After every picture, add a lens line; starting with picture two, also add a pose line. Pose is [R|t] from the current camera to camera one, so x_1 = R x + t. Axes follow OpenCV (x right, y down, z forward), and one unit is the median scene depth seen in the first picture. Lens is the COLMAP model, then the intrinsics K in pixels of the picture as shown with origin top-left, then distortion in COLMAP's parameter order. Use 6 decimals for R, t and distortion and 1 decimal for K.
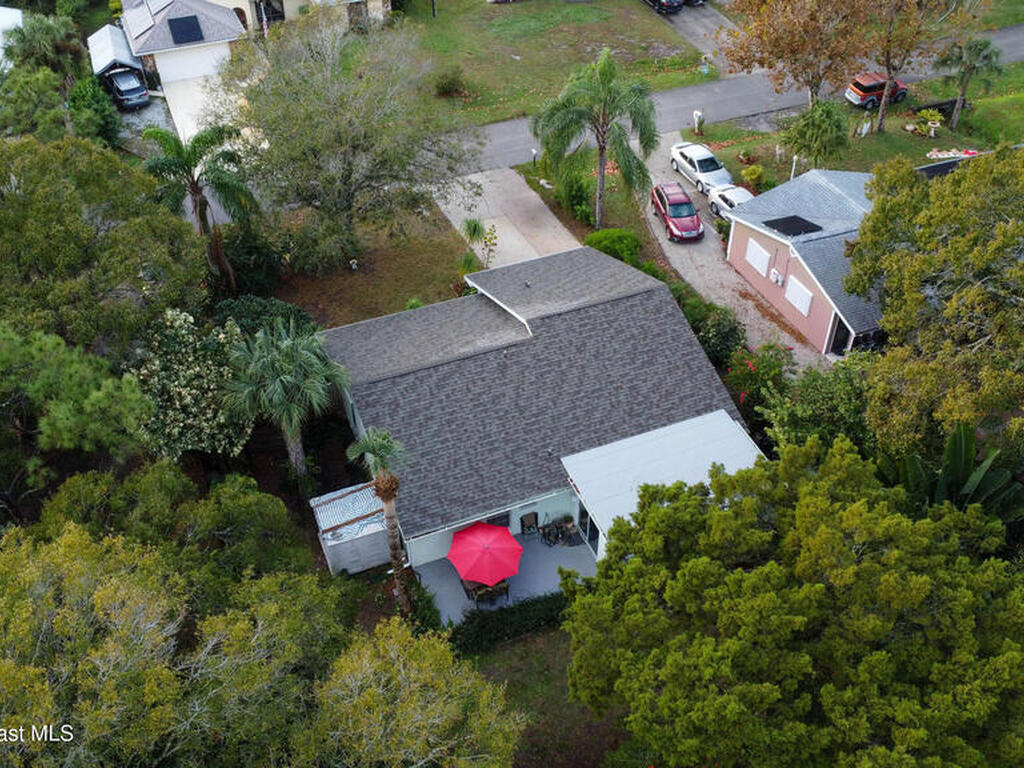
lens RADIAL K [[995.9, 0, 512.0], [0, 995.9, 384.0], [0, 0, 1]] dist [-0.009847, -0.011785]
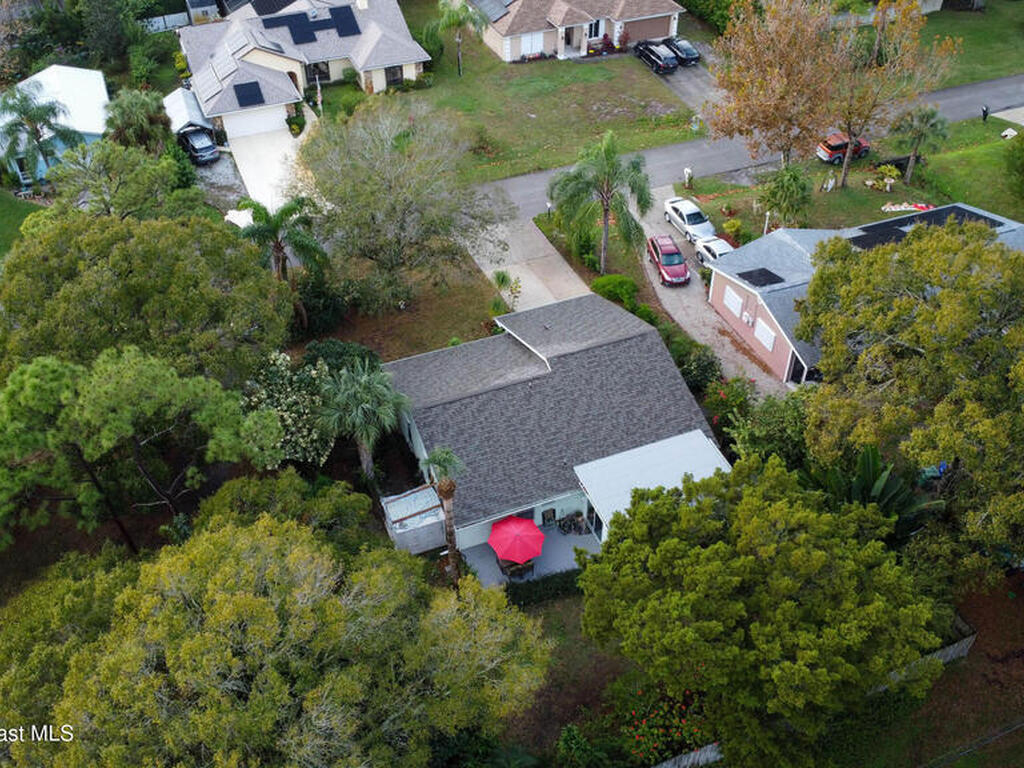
lens RADIAL K [[995.9, 0, 512.0], [0, 995.9, 384.0], [0, 0, 1]] dist [-0.009847, -0.011785]
pose [[0.999986, 0.004142, -0.003140, -0.027162], [-0.004140, 0.999991, 0.000388, -0.033516], [0.003142, -0.000375, 0.999995, -0.295059]]
